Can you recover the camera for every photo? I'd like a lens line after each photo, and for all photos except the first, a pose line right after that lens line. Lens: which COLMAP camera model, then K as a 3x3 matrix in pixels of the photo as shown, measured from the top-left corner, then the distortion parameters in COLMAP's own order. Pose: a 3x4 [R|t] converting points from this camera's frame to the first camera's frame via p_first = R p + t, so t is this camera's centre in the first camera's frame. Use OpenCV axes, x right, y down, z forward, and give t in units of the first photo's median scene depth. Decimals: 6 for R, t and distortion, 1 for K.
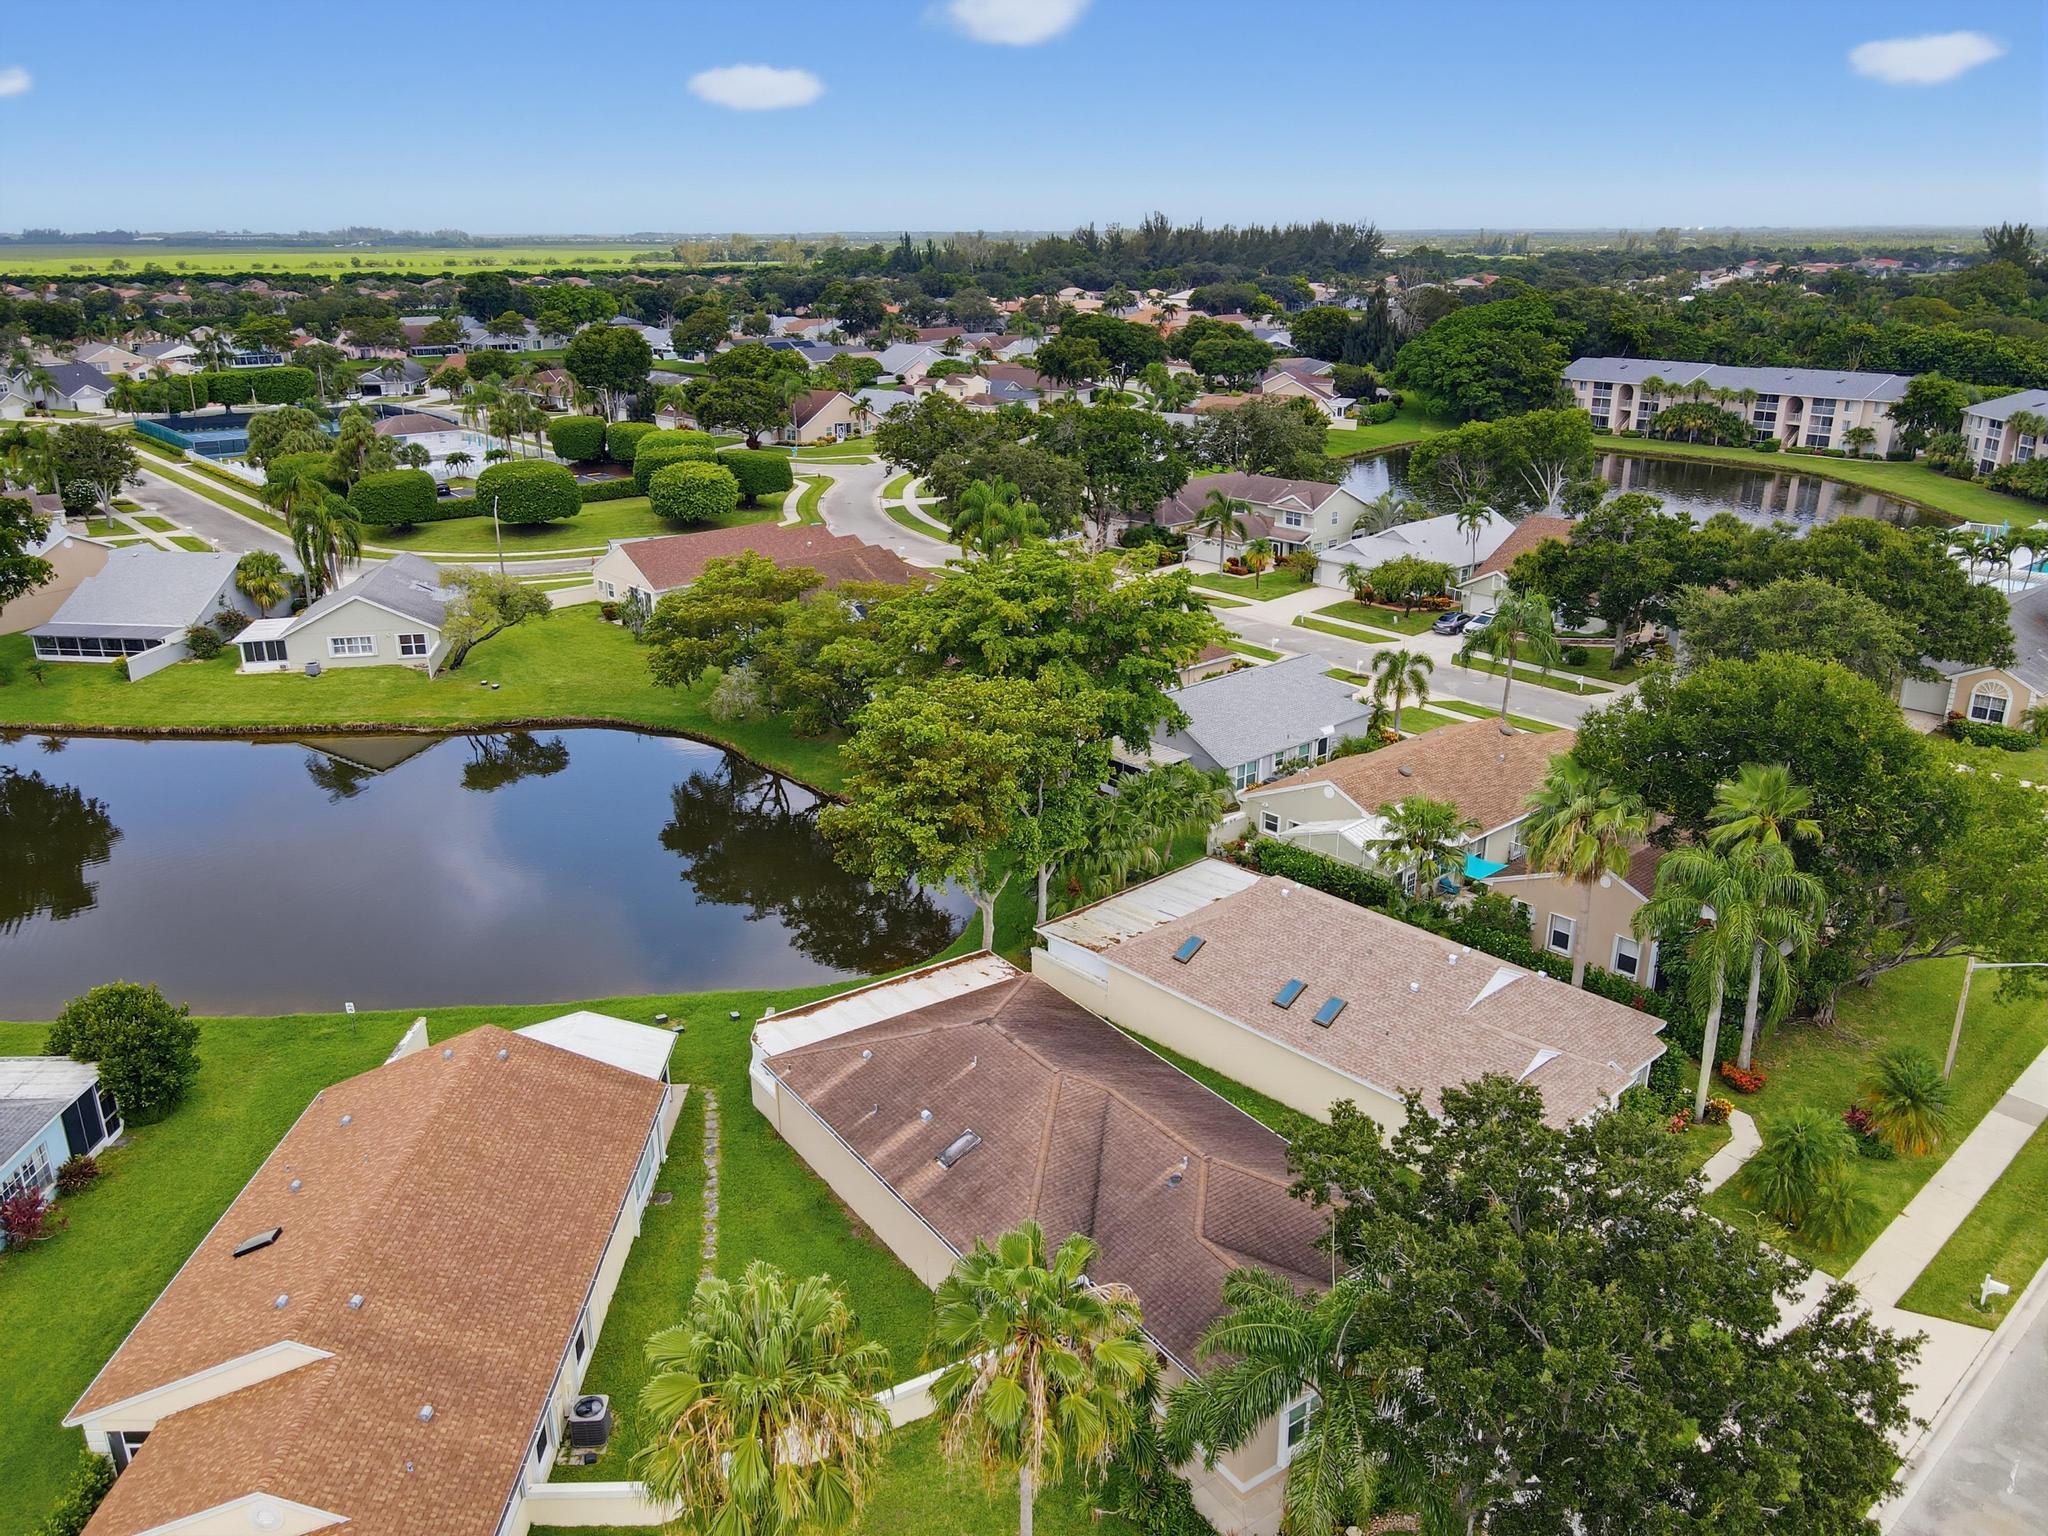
lens RADIAL K [[1506.7, 0, 1024.0], [0, 1506.7, 768.0], [0, 0, 1]] dist [0.002344, 0.027283]
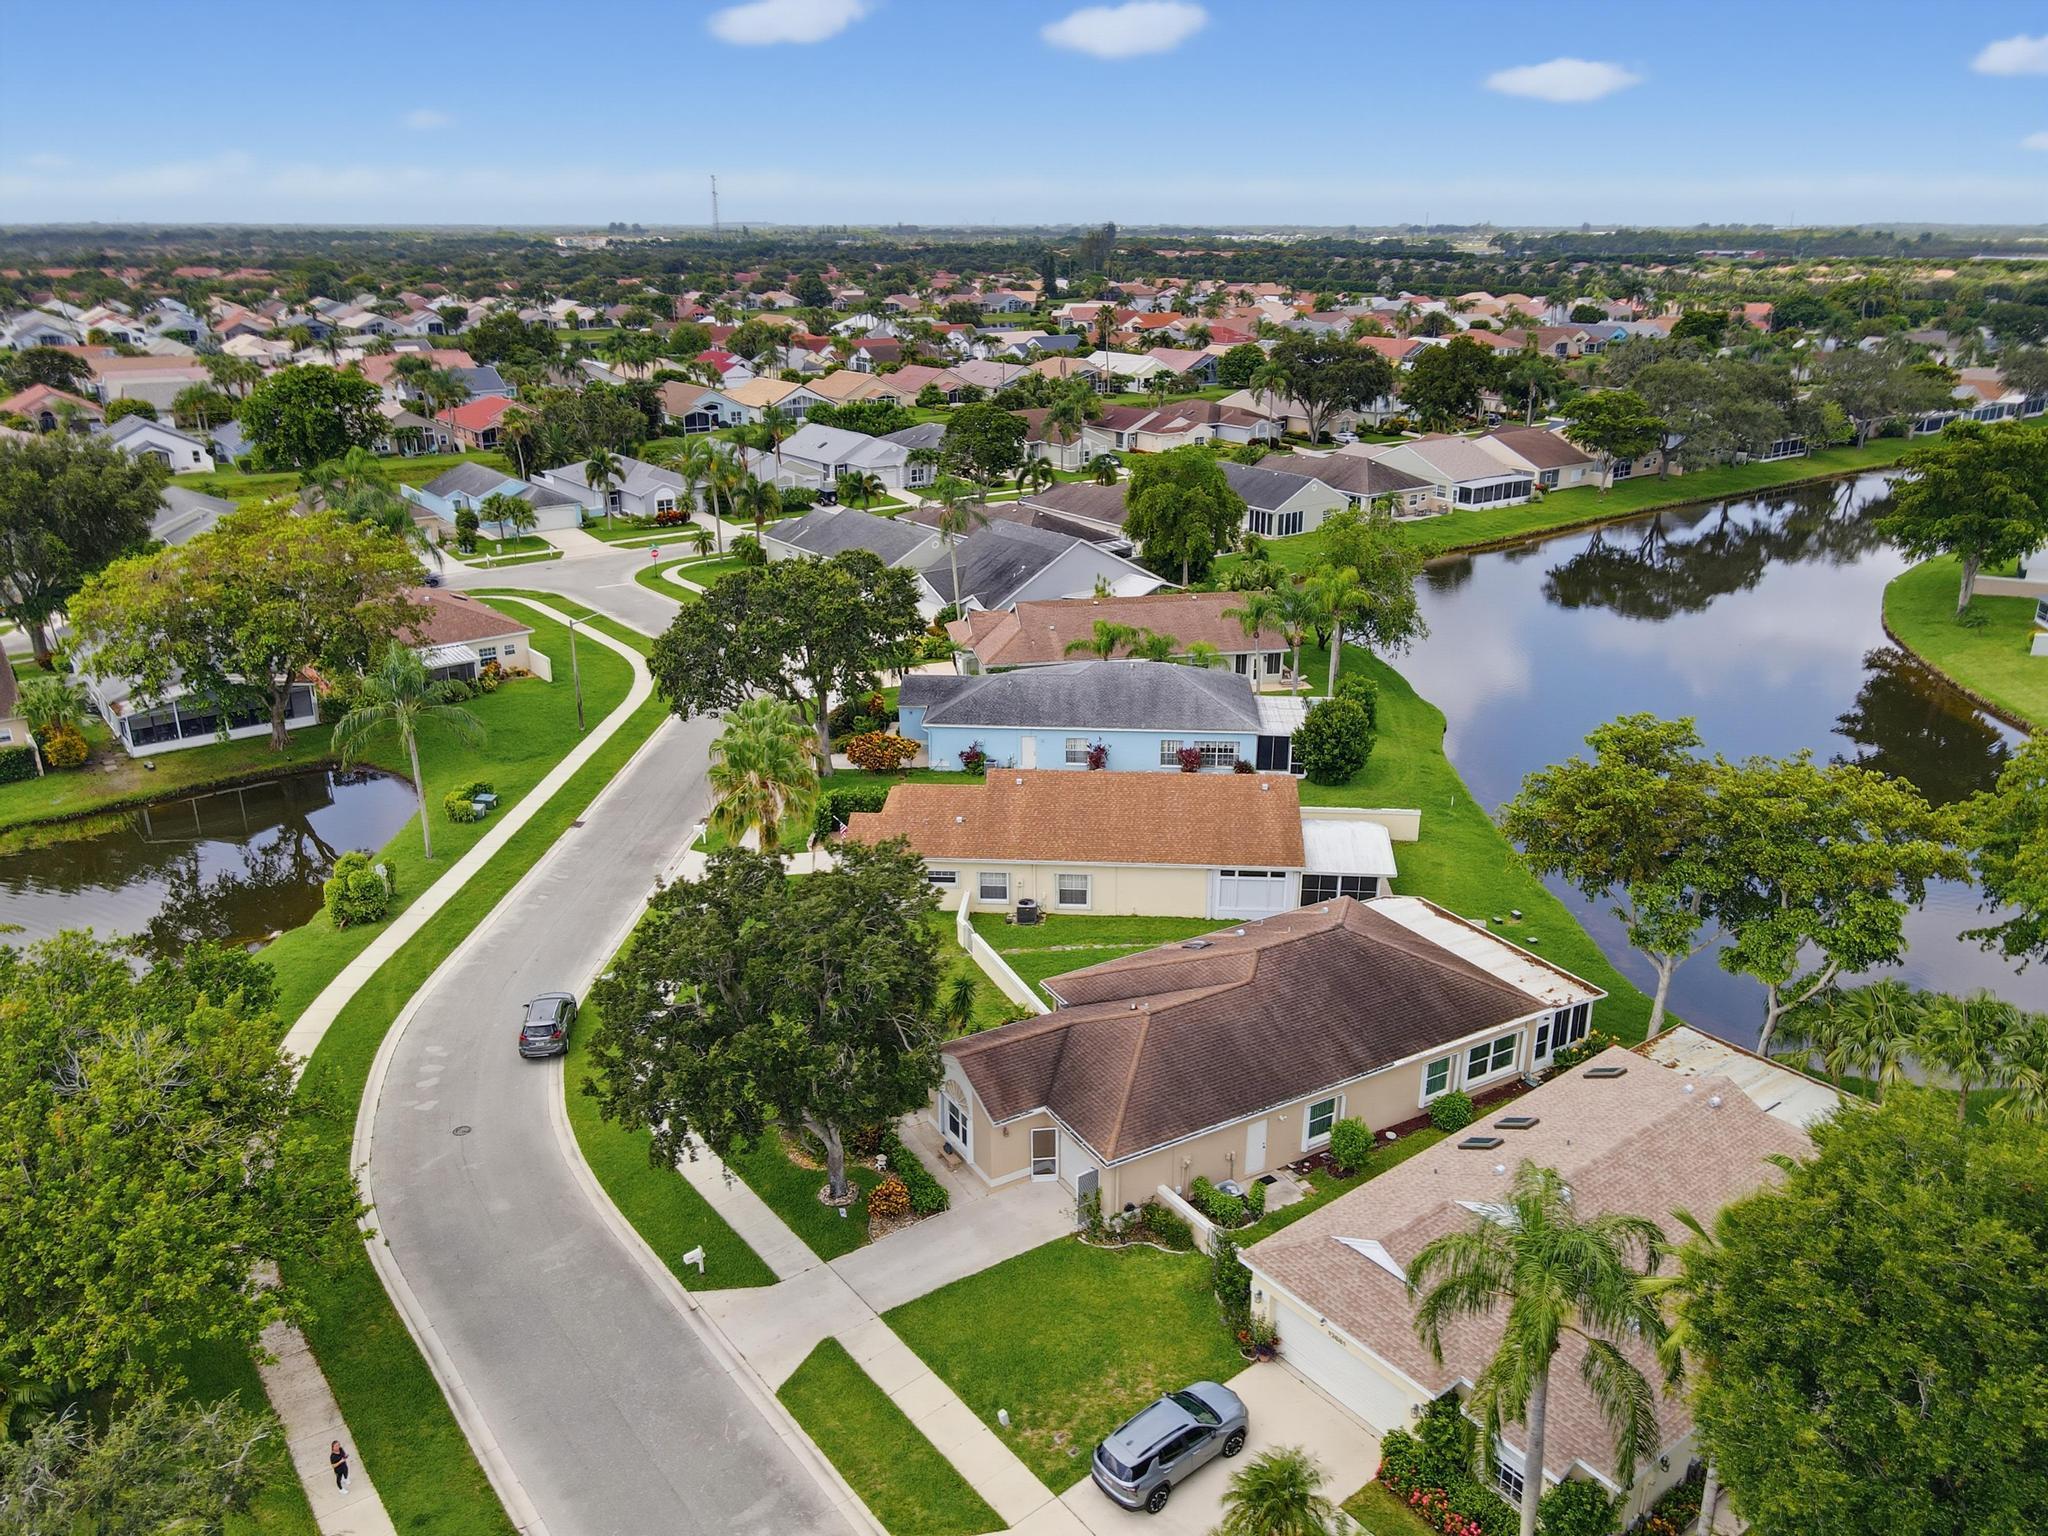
lens RADIAL K [[1520.5, 0, 1028.0], [0, 1520.5, 763.4], [0, 0, 1]] dist [-0.005168, 0.043390]
pose [[-0.088359, 0.337568, -0.937145, 0.446945], [-0.337144, 0.875160, 0.347029, -0.113069], [0.937297, 0.346616, 0.036481, 0.301758]]
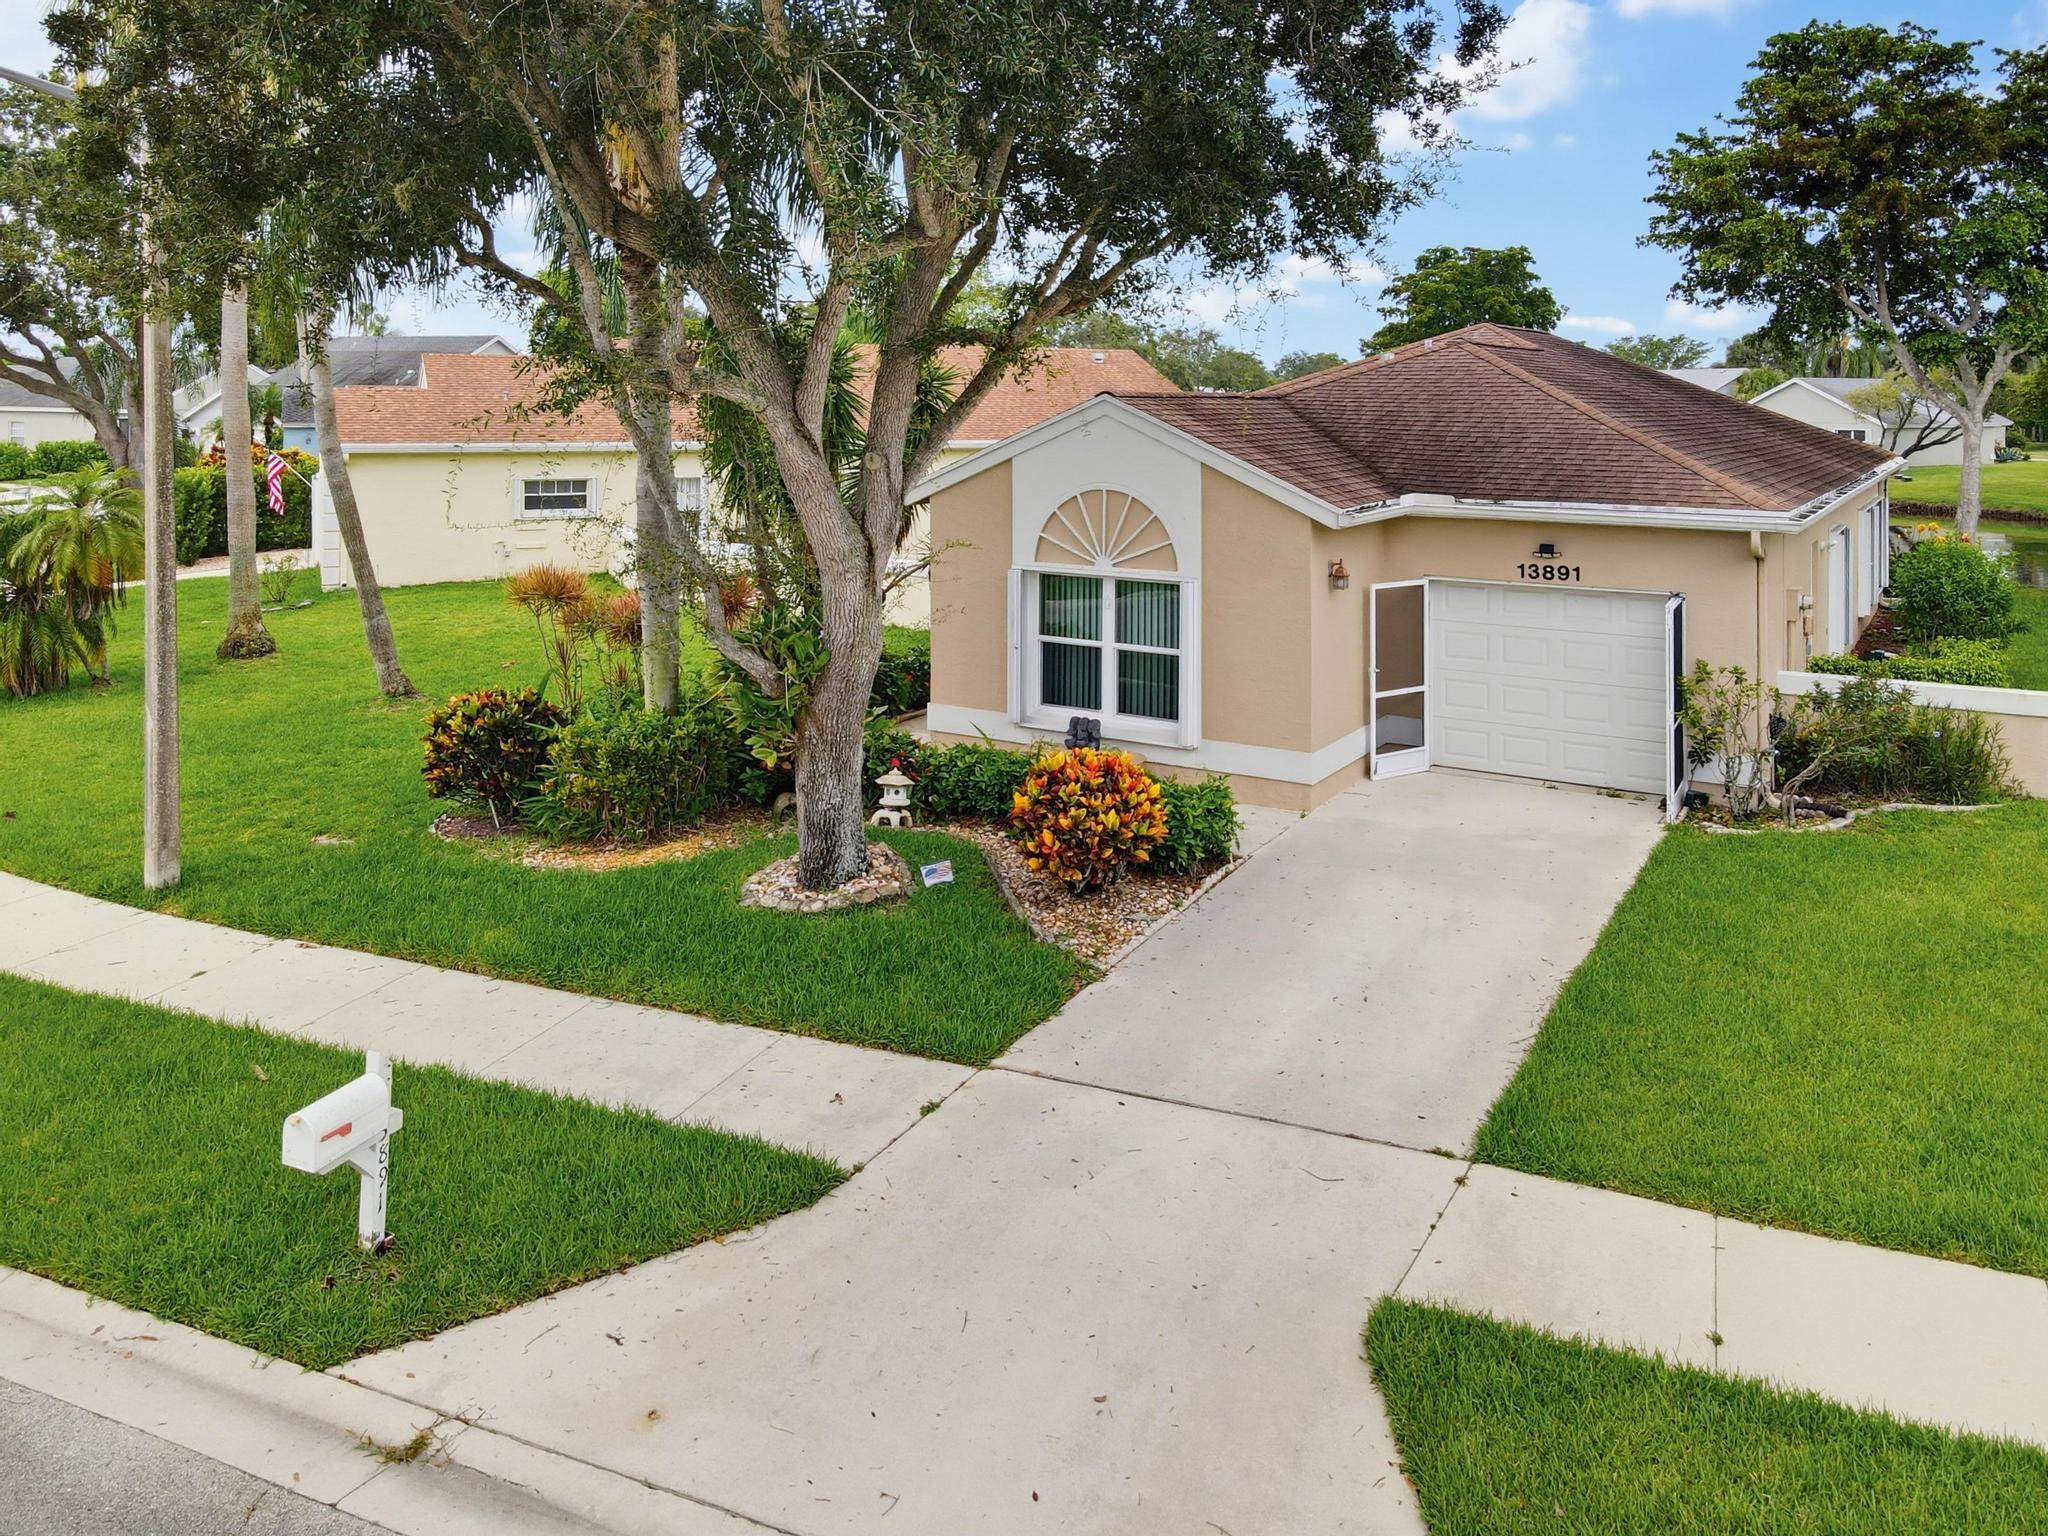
lens RADIAL K [[1510.1, 0, 1024.0], [0, 1510.1, 768.0], [0, 0, 1]] dist [-0.003152, 0.025160]
pose [[0.397695, 0.213414, -0.892353, 0.182335], [-0.305914, 0.947764, 0.090329, 0.144967], [0.865018, 0.237060, 0.442207, 0.272086]]
